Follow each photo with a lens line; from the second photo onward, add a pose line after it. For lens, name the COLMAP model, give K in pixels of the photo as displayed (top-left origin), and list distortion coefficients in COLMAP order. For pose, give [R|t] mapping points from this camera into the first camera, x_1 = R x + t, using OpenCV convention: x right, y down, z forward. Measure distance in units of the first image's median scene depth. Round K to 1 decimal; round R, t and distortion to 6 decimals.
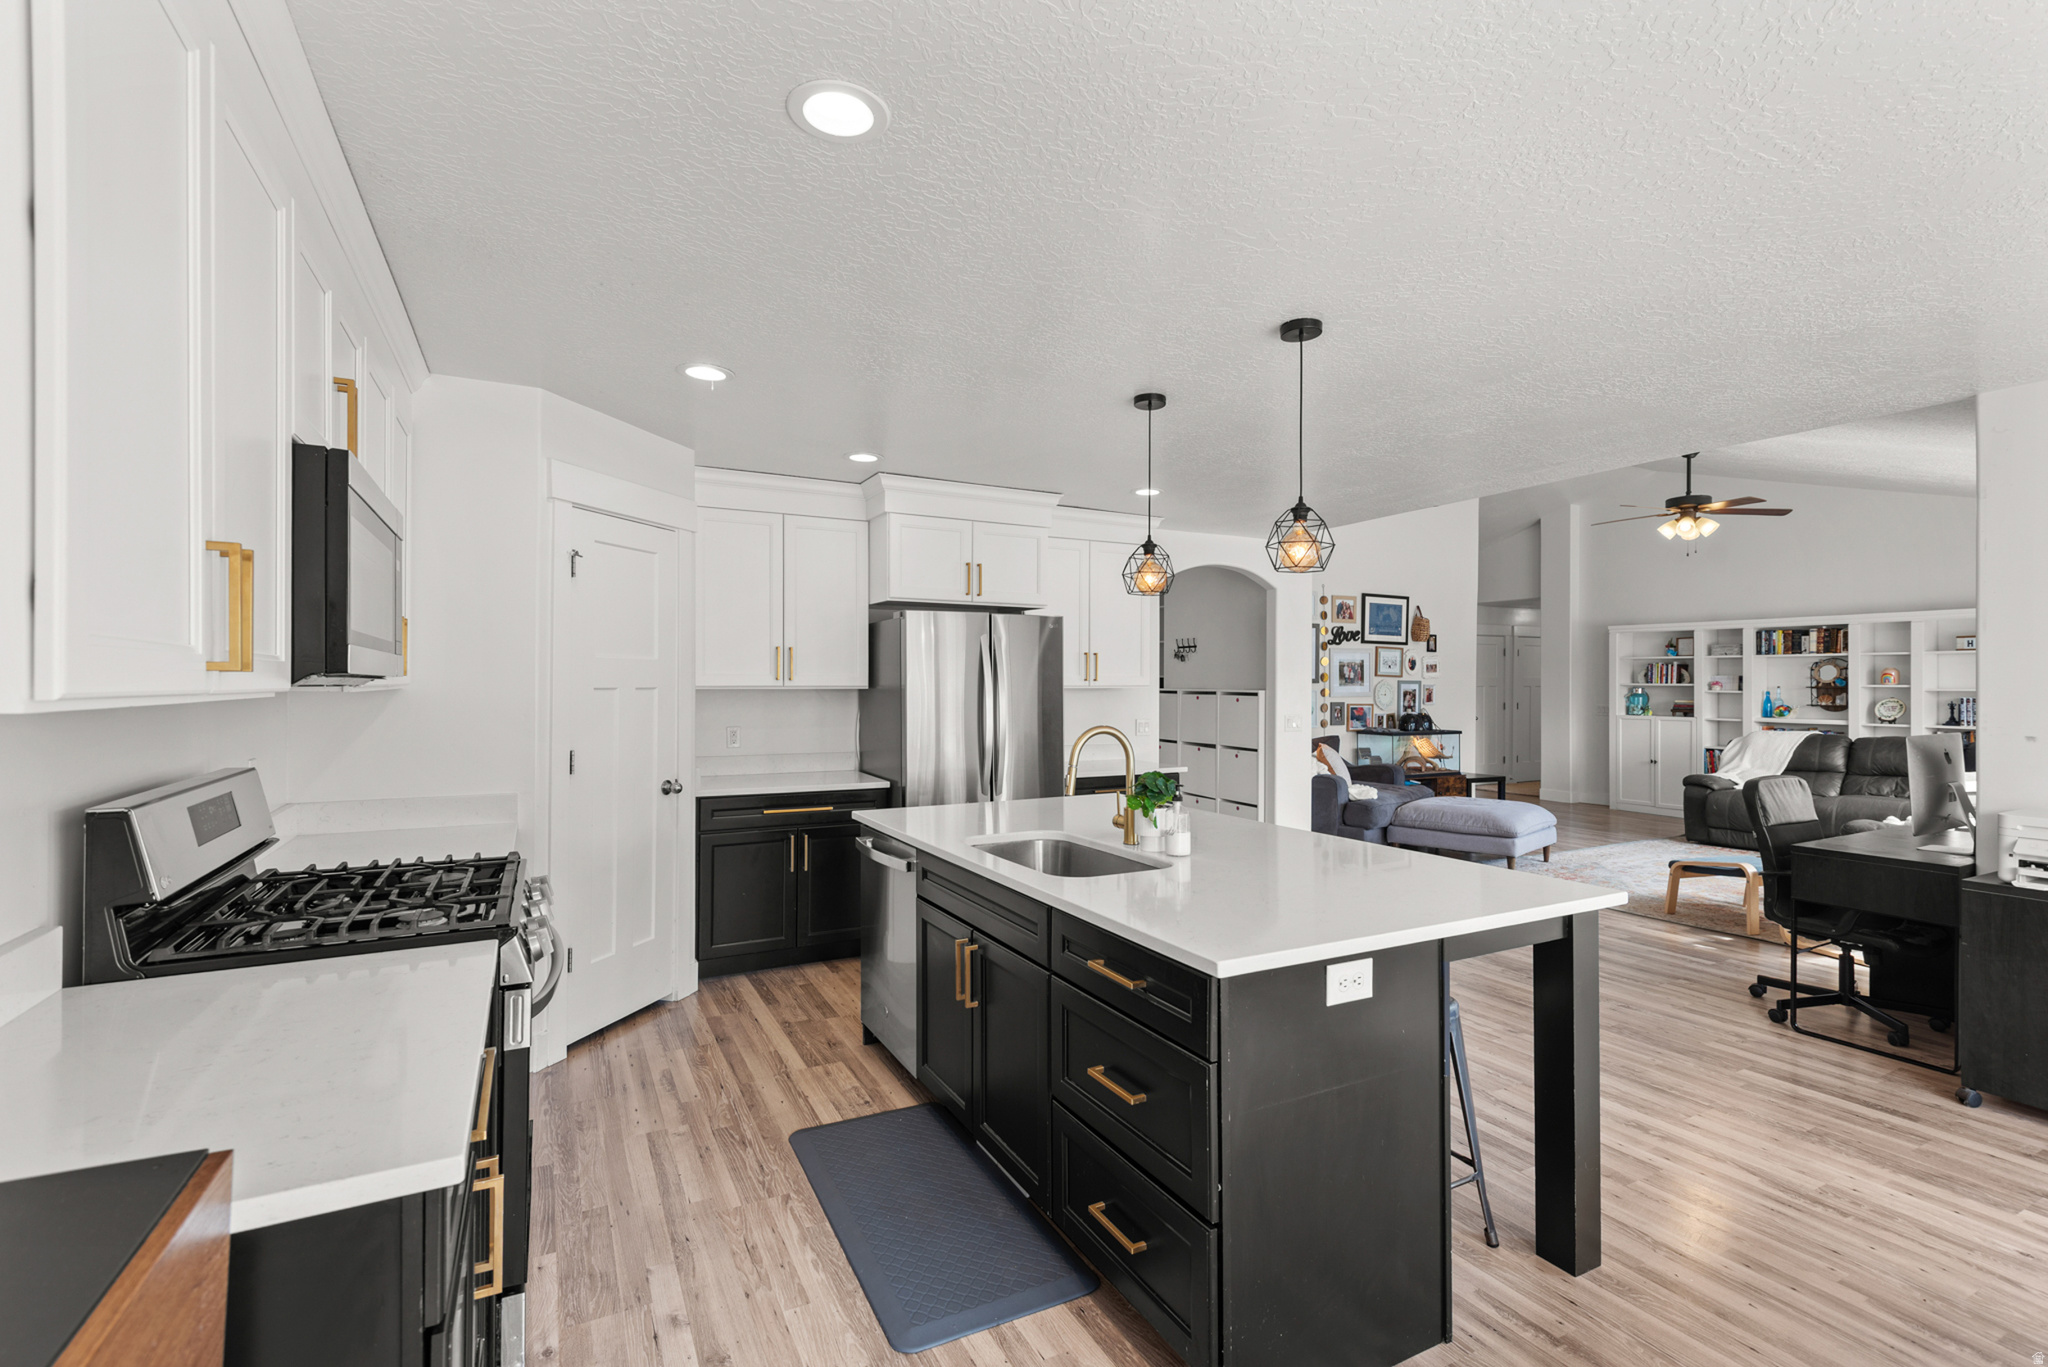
lens RADIAL K [[916.6, 0, 996.1], [0, 916.6, 681.5], [0, 0, 1]] dist [0.000433, -0.009027]
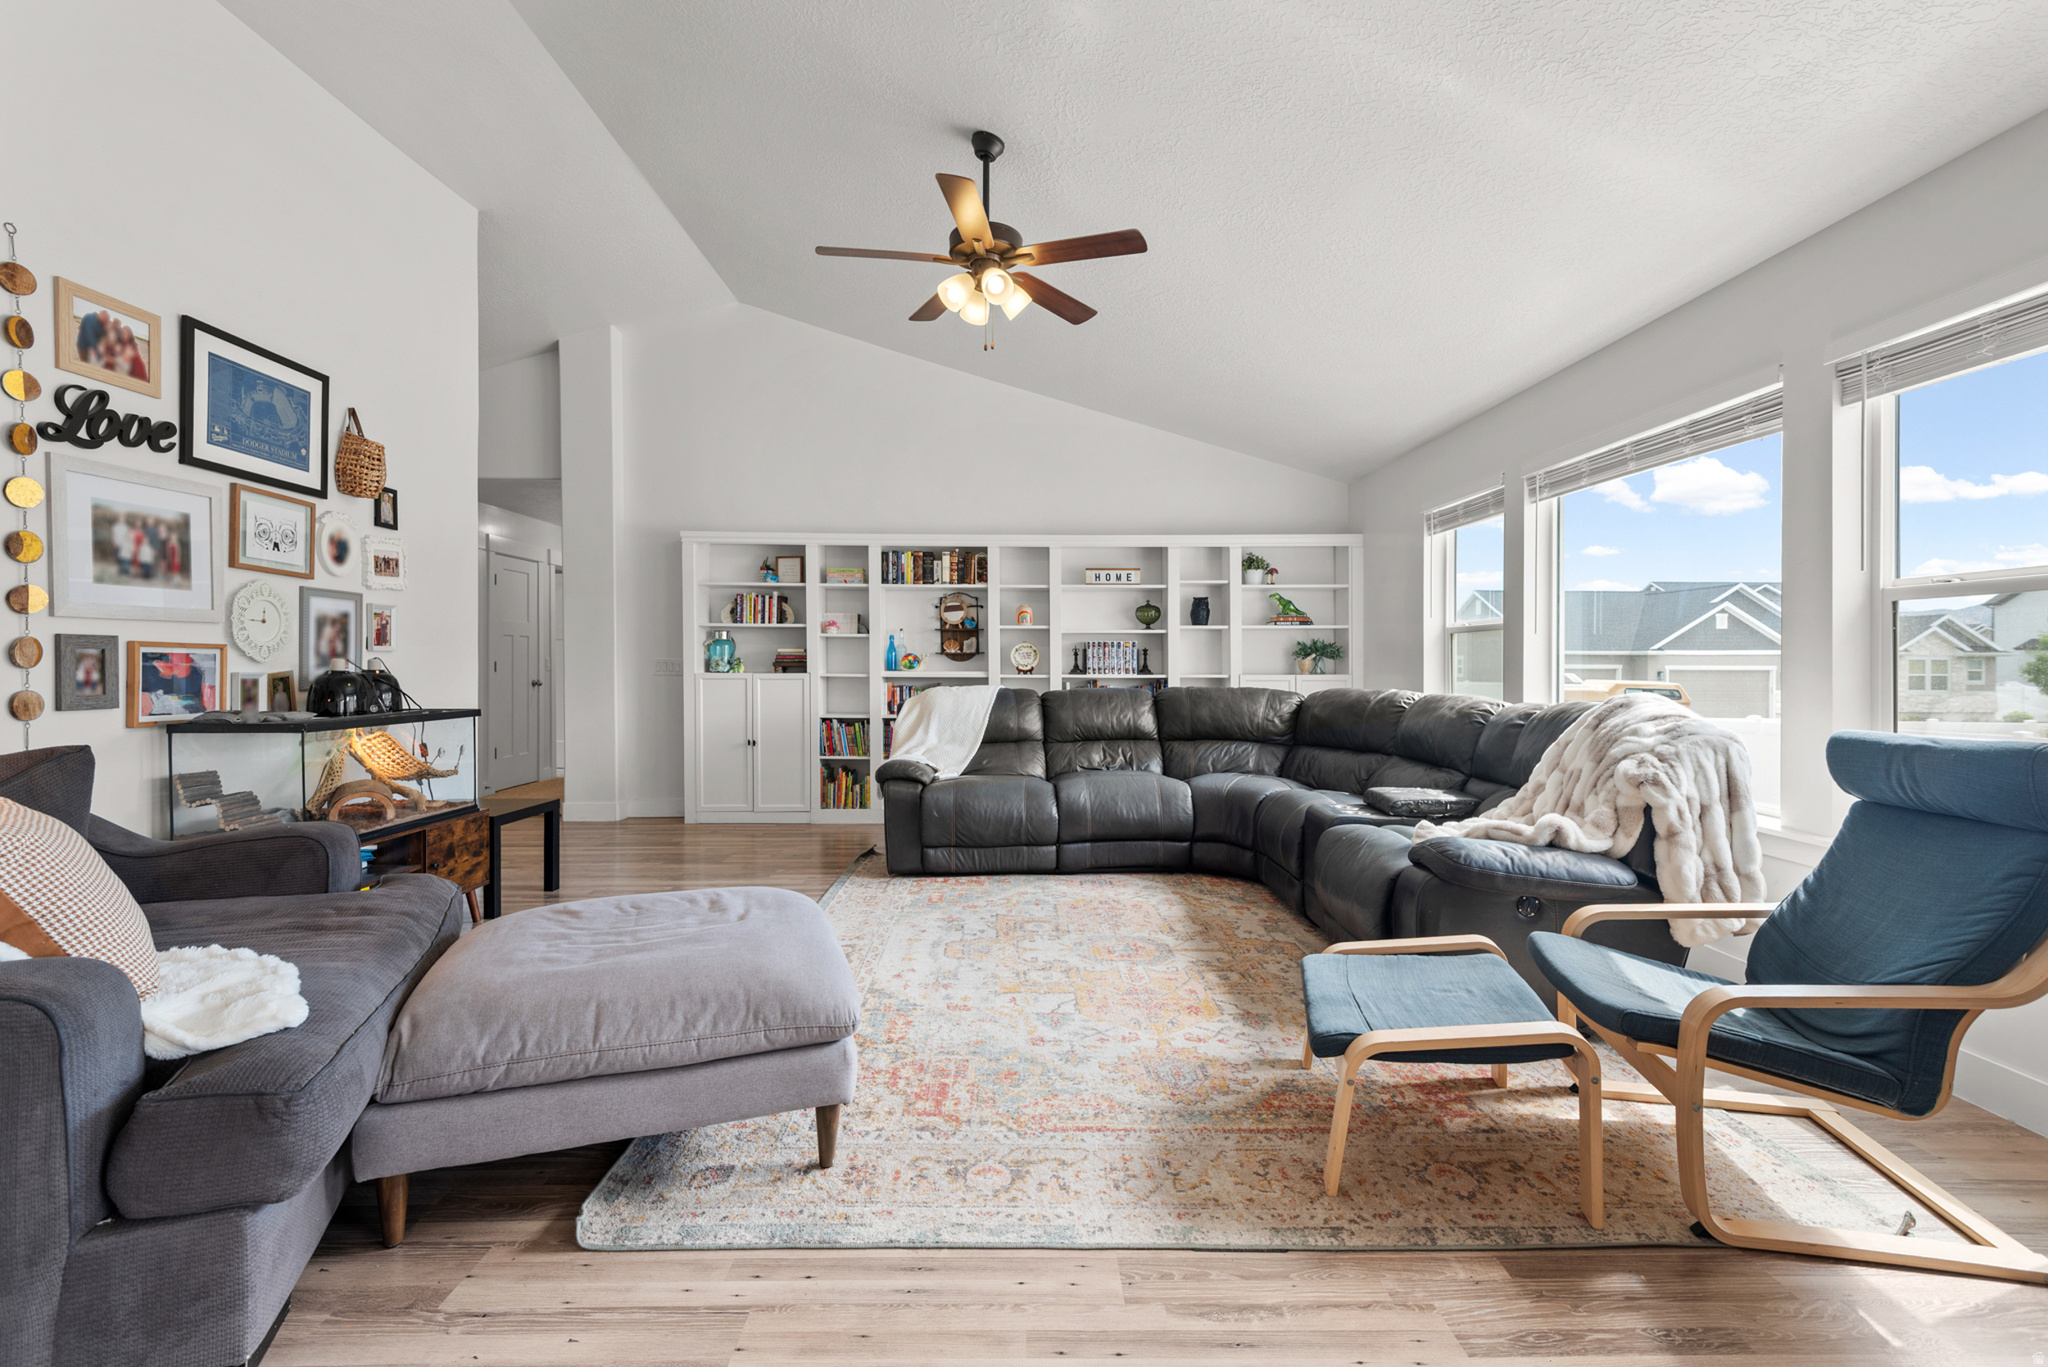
lens RADIAL K [[926.2, 0, 1037.8], [0, 926.2, 675.9], [0, 0, 1]] dist [0.031831, -0.015600]
pose [[0.422806, -0.014509, 0.906104, 0.219759], [-0.001867, 0.999856, 0.016882, 0.030202], [-0.906218, -0.008829, 0.422718, 0.573351]]
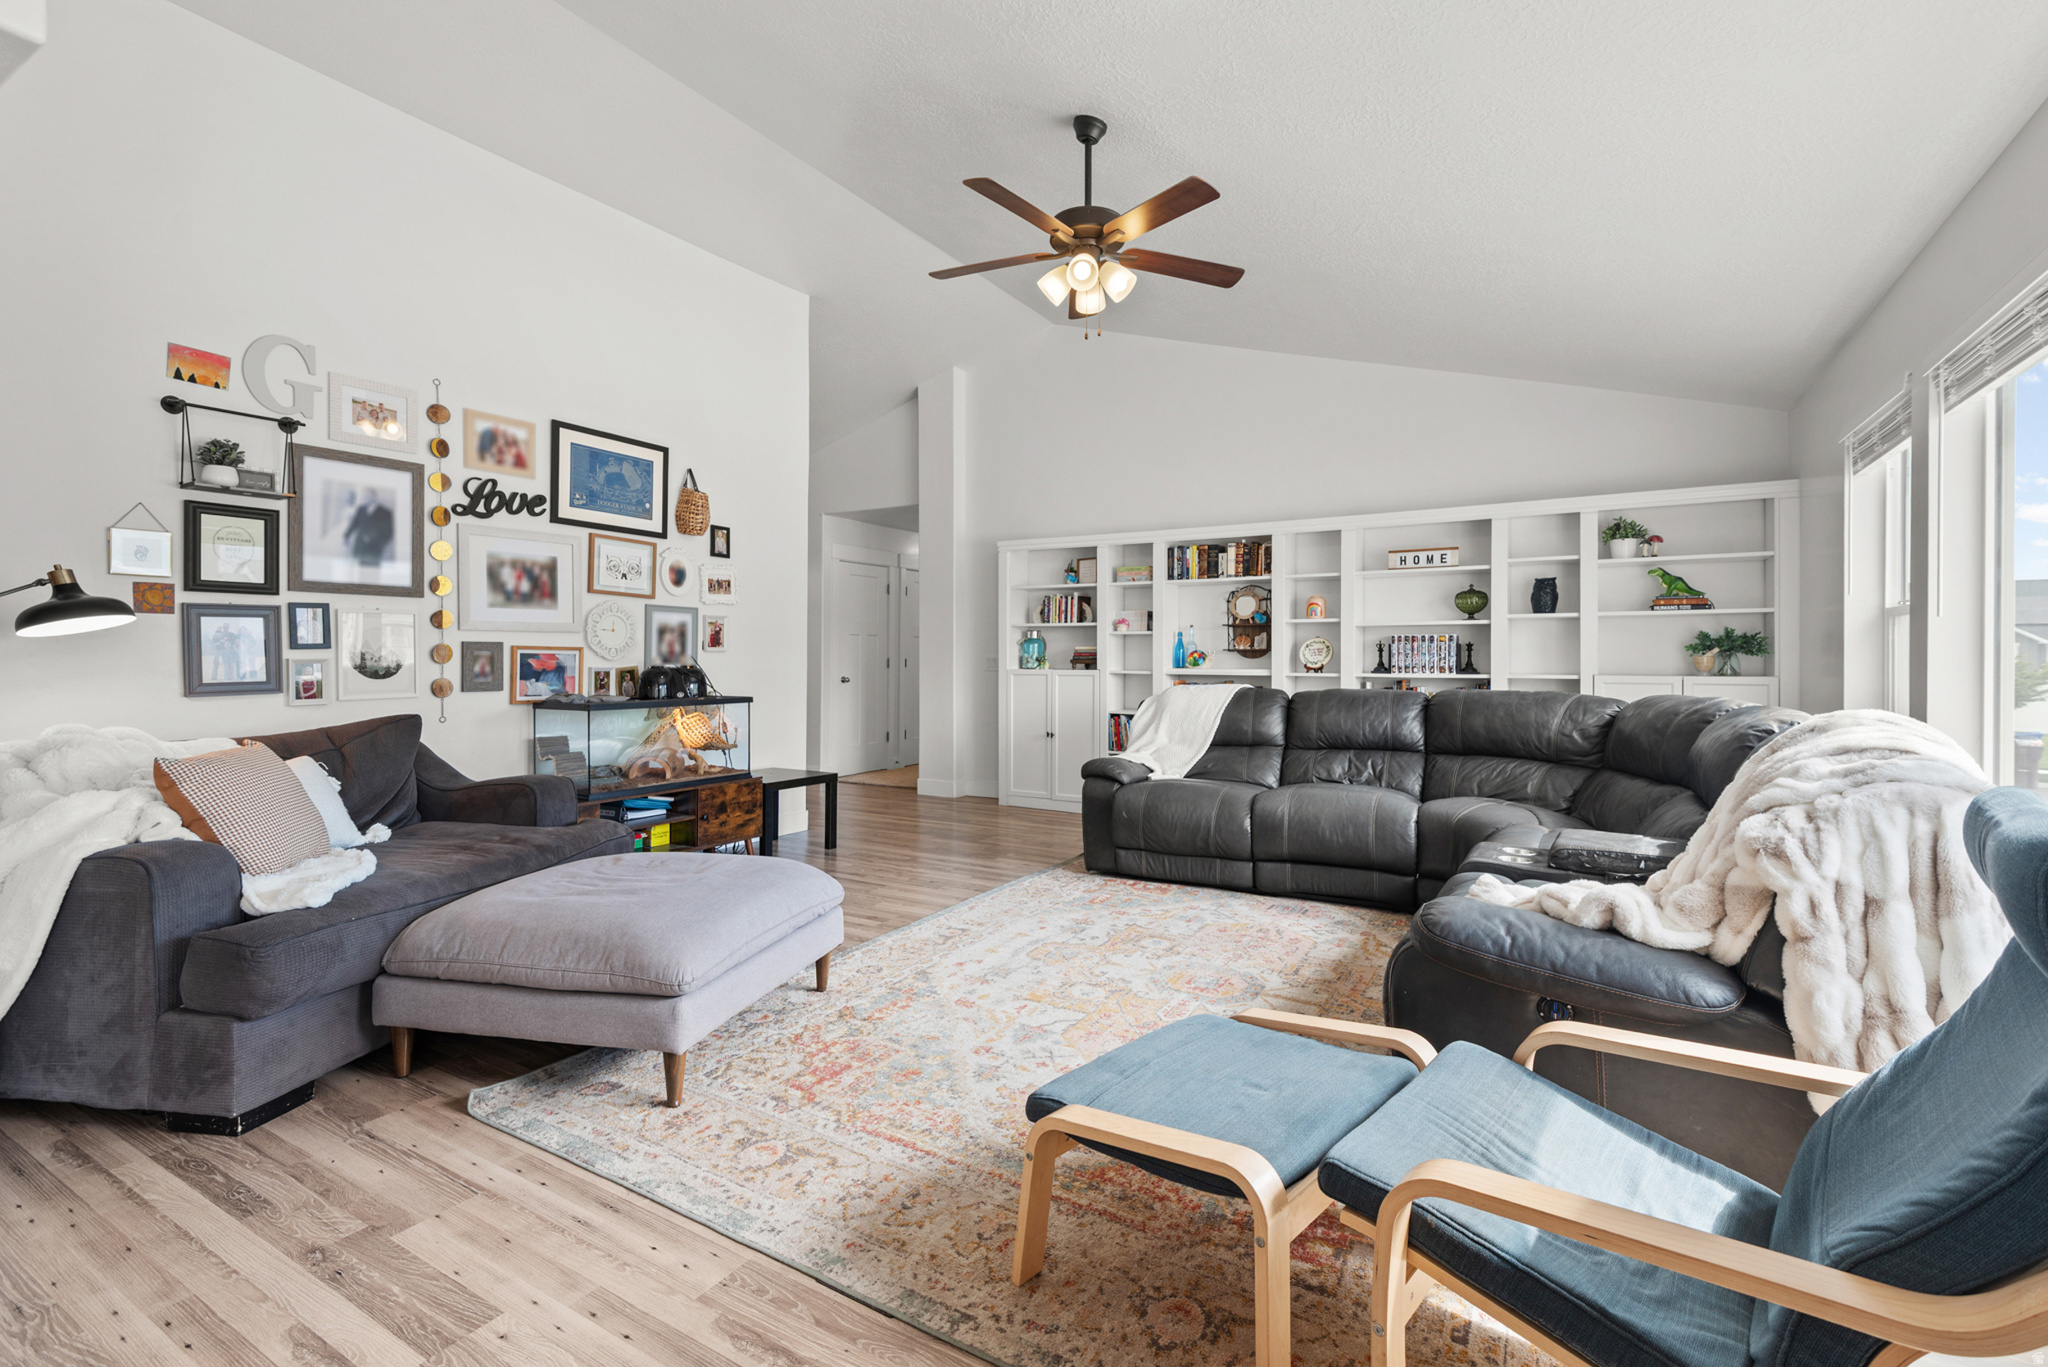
lens RADIAL K [[926.7, 0, 1030.5], [0, 926.7, 665.6], [0, 0, 1]] dist [0.041329, -0.026218]
pose [[0.837146, -0.005546, 0.546951, 0.343143], [-0.000260, 0.999944, 0.010538, 0.029391], [-0.546979, -0.008964, 0.837098, 0.447160]]
